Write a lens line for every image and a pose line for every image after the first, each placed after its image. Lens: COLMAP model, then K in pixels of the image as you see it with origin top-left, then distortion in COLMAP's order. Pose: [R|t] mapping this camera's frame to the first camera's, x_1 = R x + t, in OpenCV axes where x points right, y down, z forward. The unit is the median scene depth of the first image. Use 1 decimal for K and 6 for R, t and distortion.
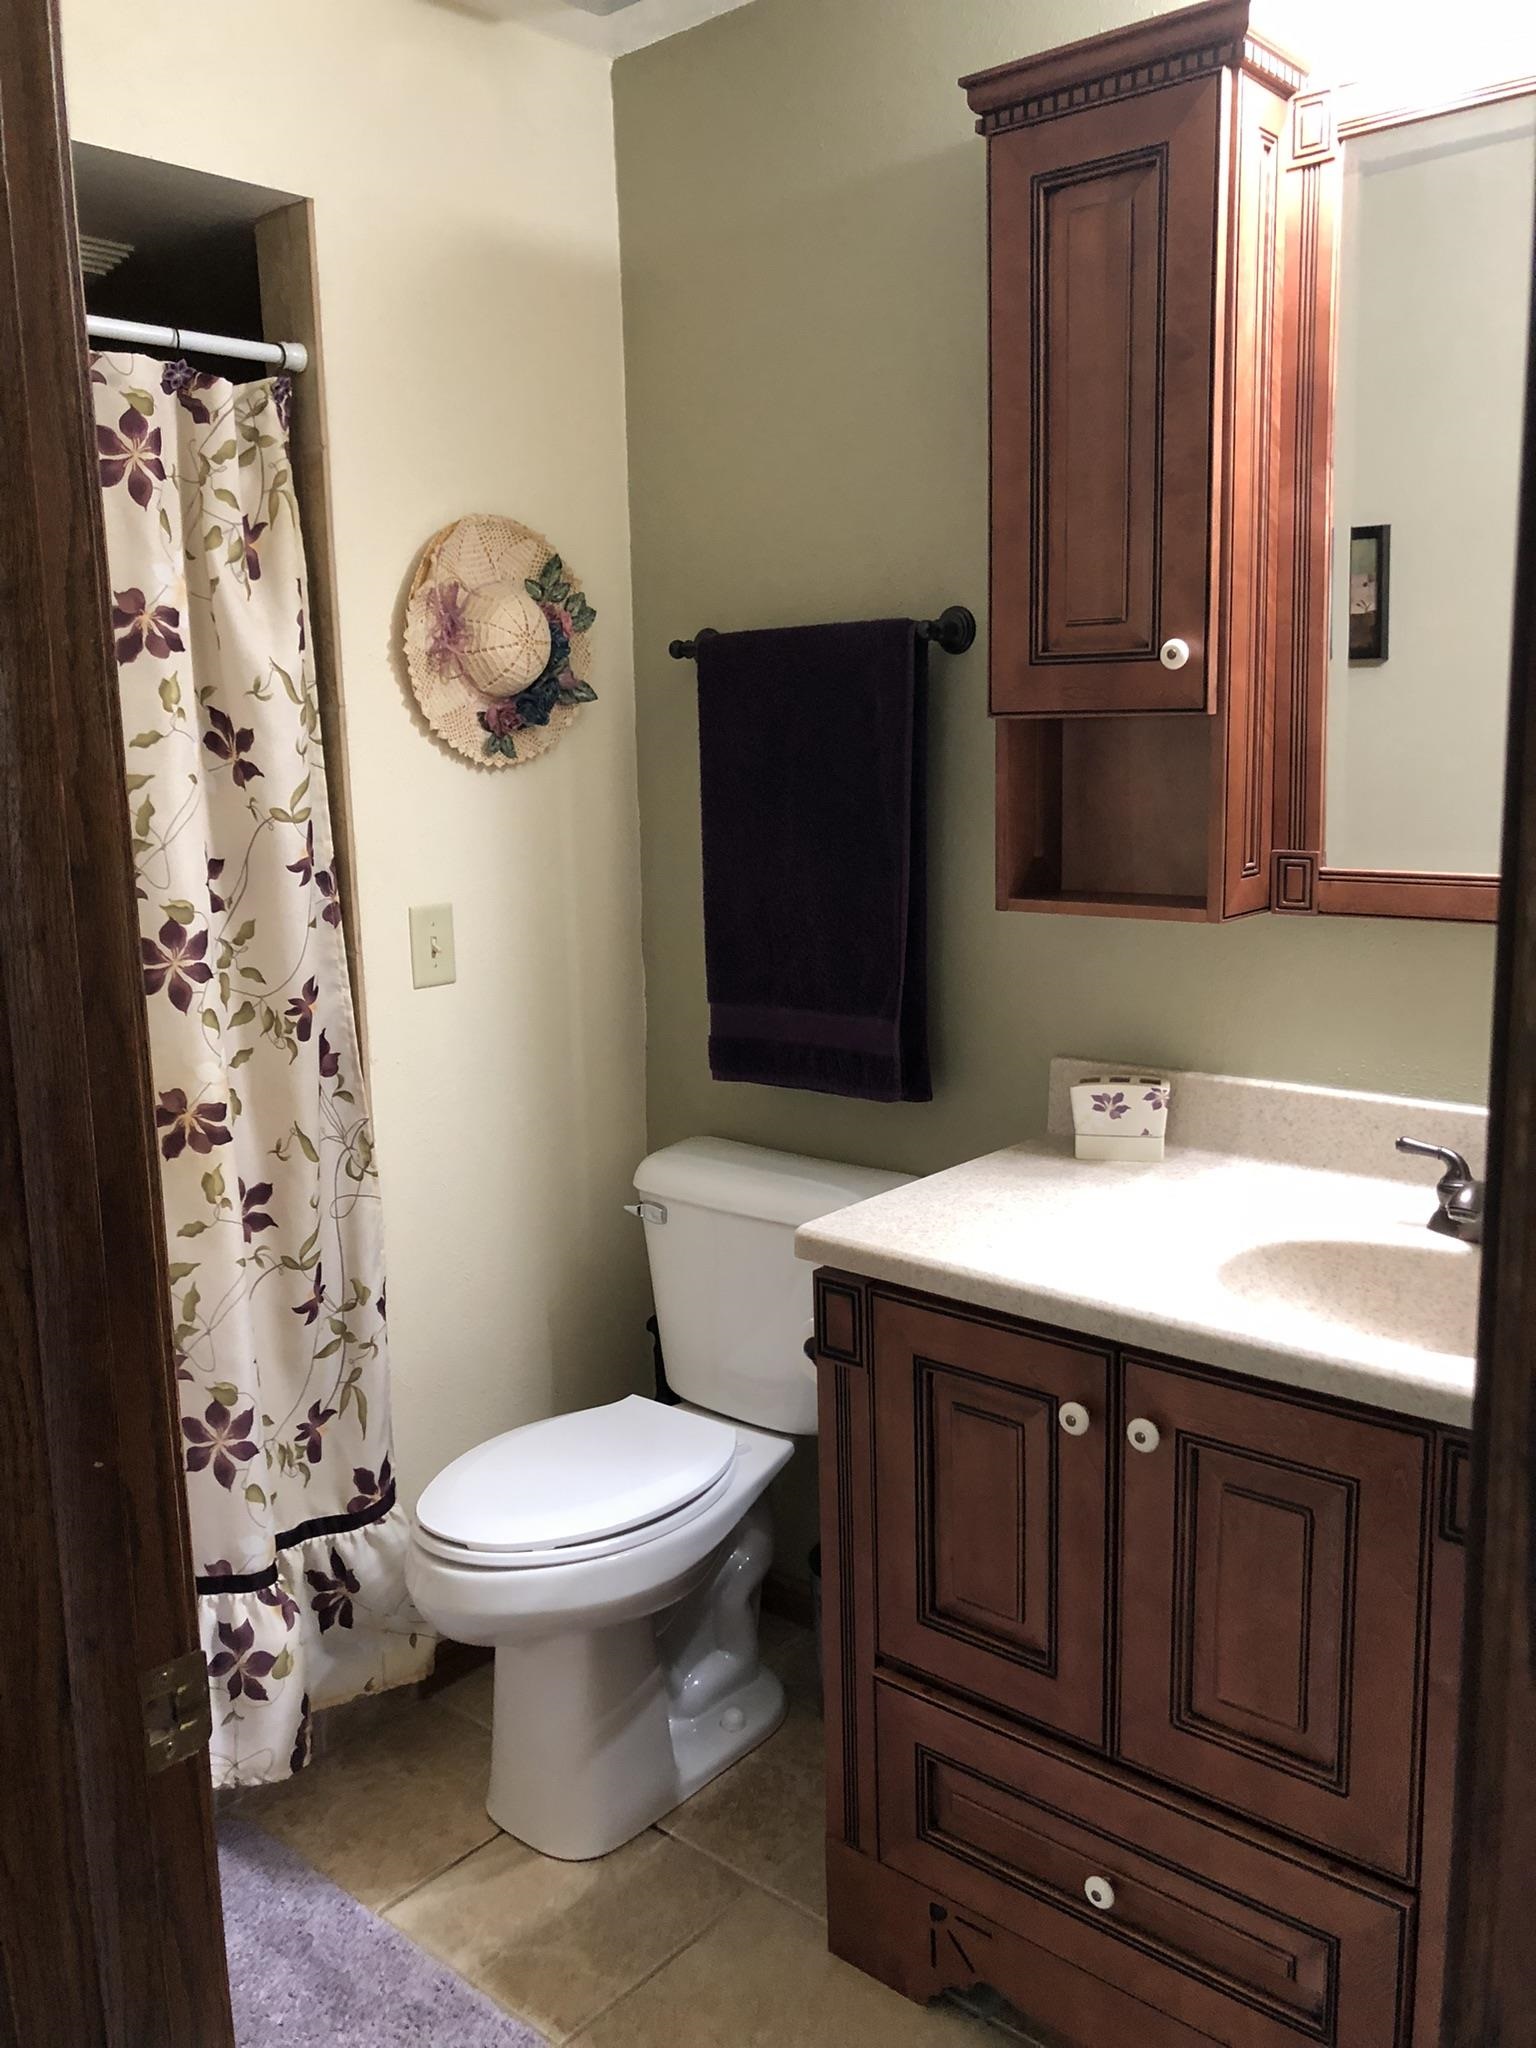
lens RADIAL K [[1671.8, 0, 768.3], [0, 1671.8, 1013.5], [0, 0, 1]] dist [0.029000, -0.040273]
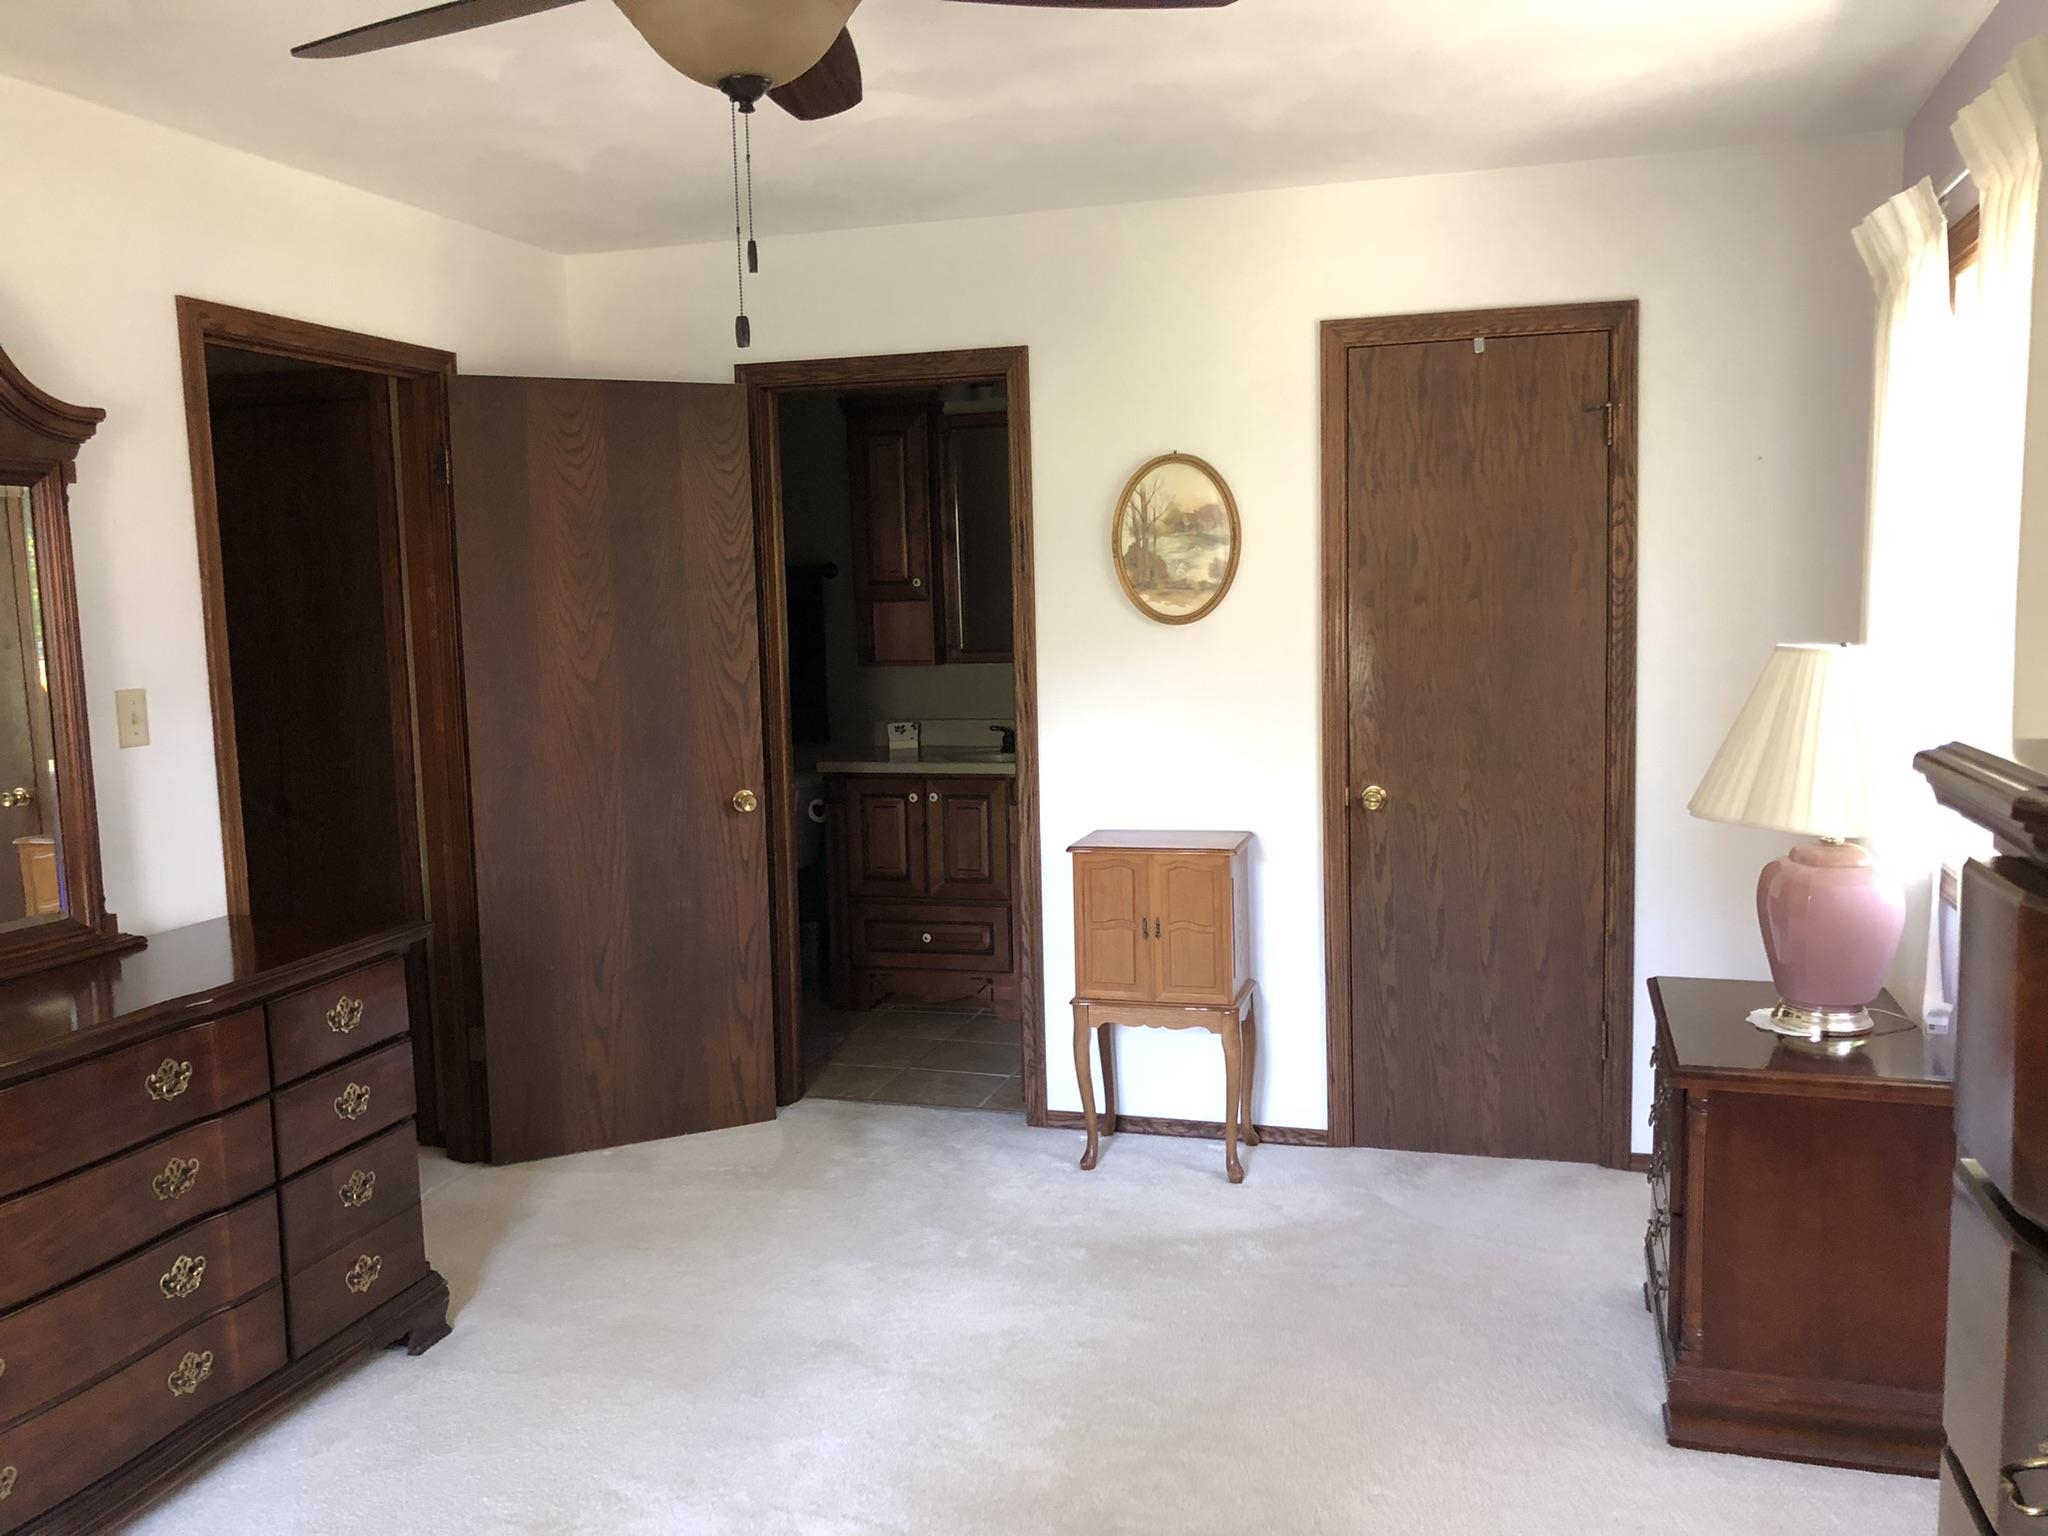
lens RADIAL K [[1671.8, 0, 1027.0], [0, 1671.8, 773.6], [0, 0, 1]] dist [0.029000, -0.040273]
pose [[0.914615, -0.042375, 0.402099, -0.902776], [0.071220, 0.995828, -0.057051, 0.363143], [-0.398004, 0.080817, 0.913817, -2.069882]]
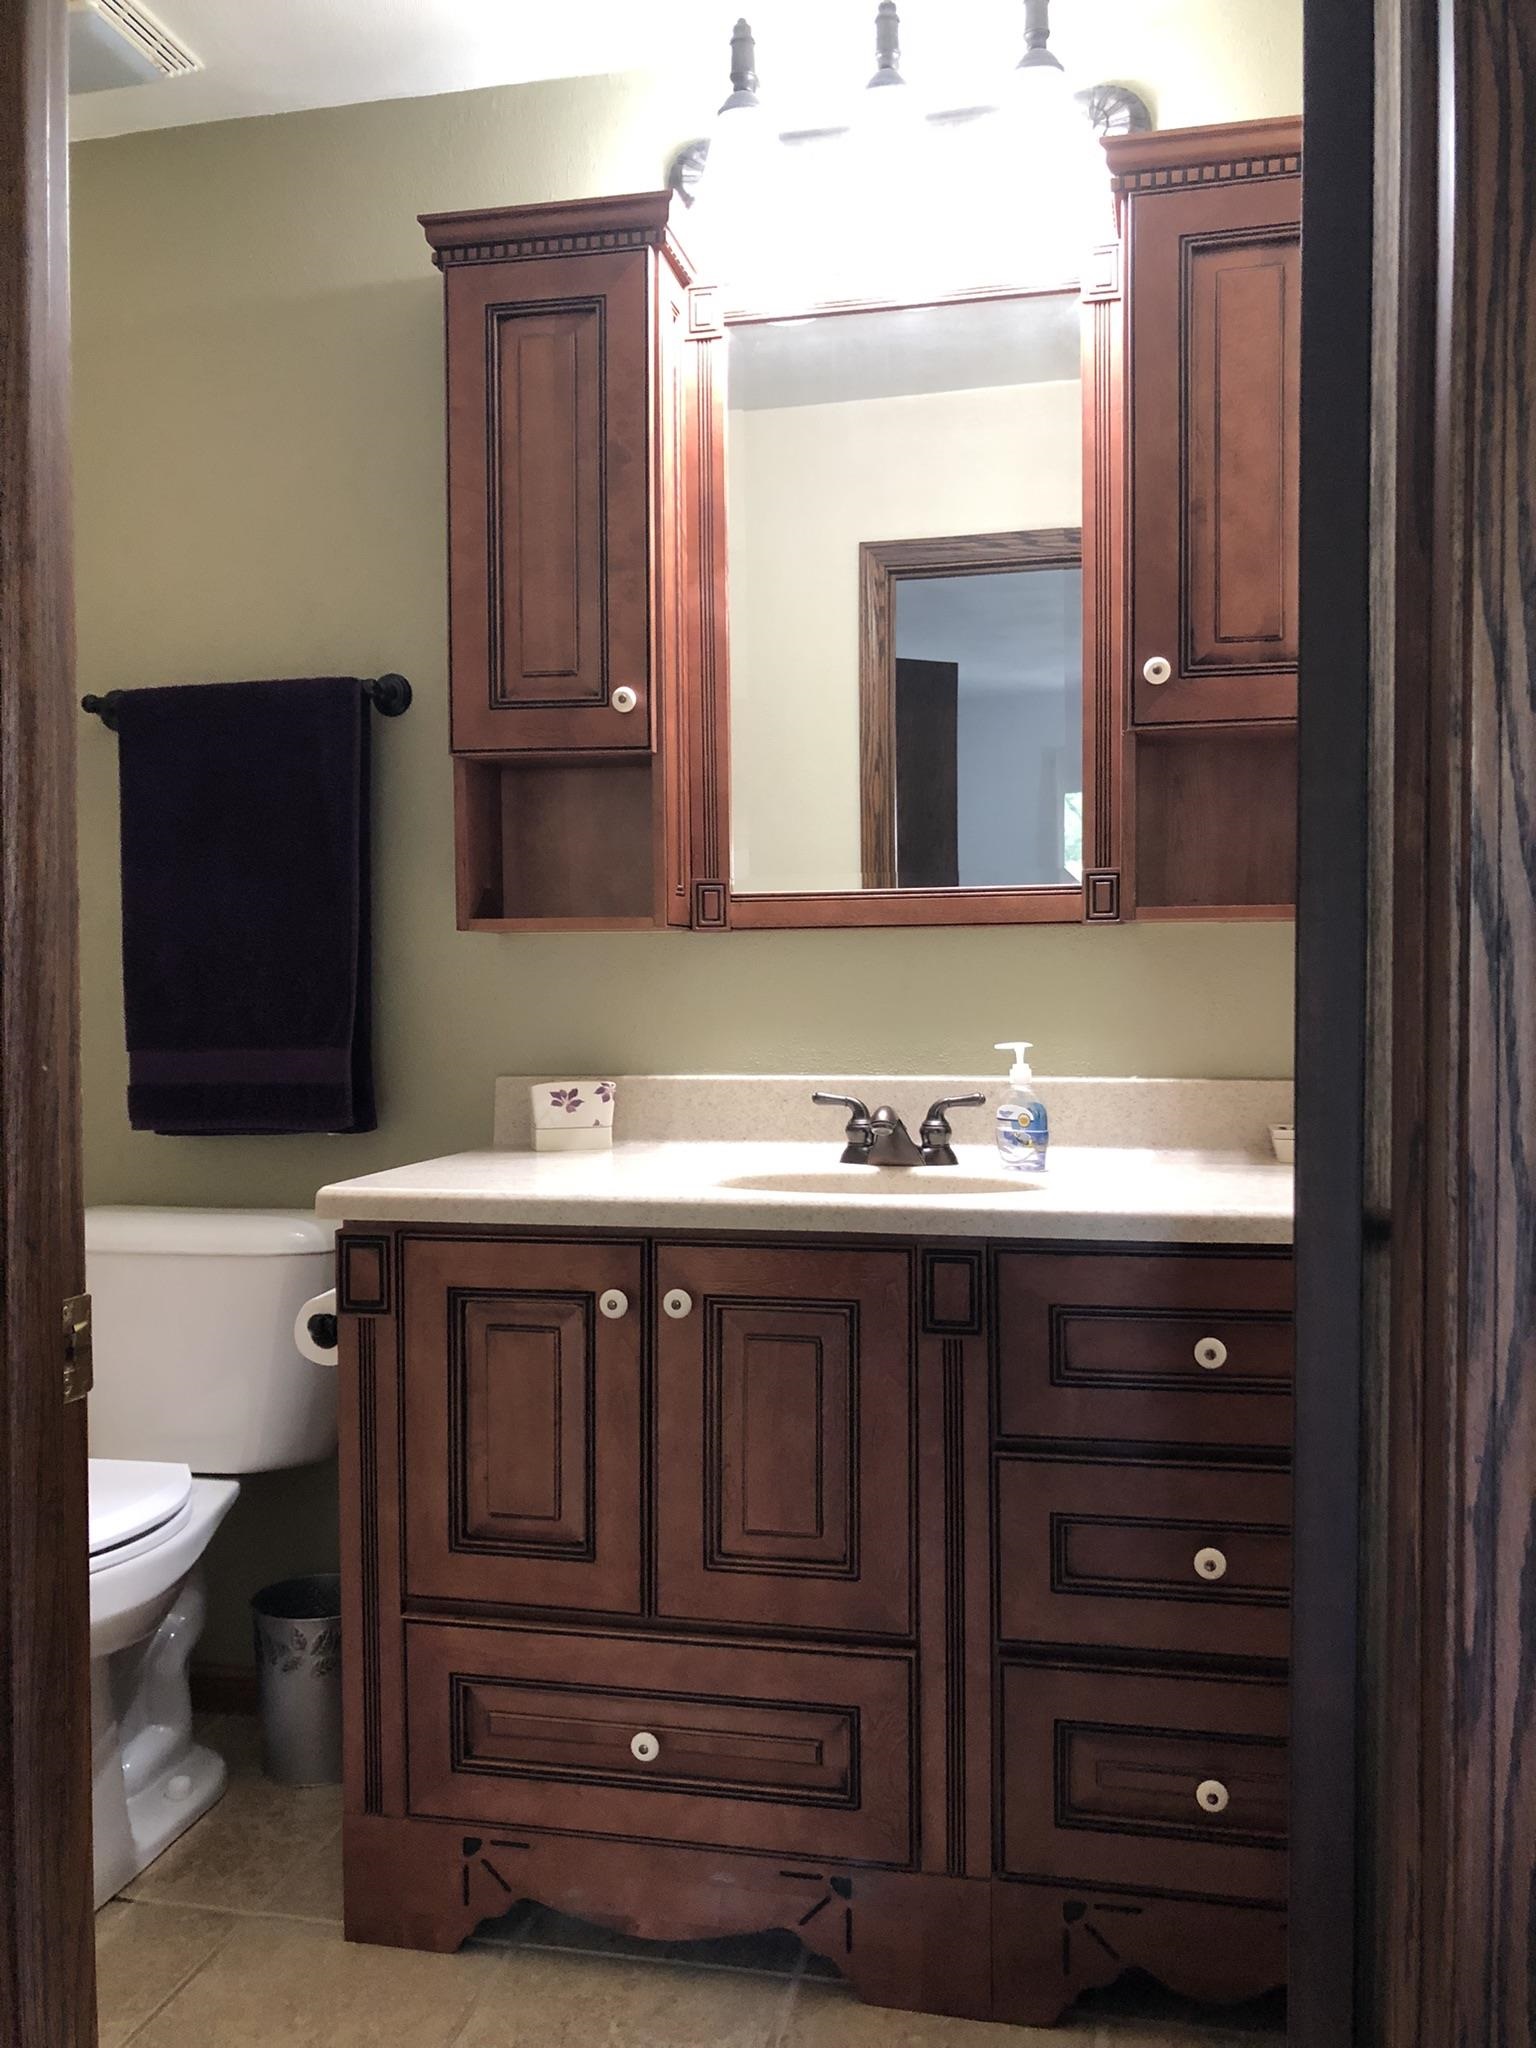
lens RADIAL K [[1671.8, 0, 792.7], [0, 1671.8, 1047.5], [0, 0, 1]] dist [0.029000, -0.040273]
pose [[0.878252, 0.003765, 0.478184, -0.227309], [0.064283, 0.989963, -0.125859, 0.194085], [-0.473858, 0.141275, 0.869195, -0.067154]]
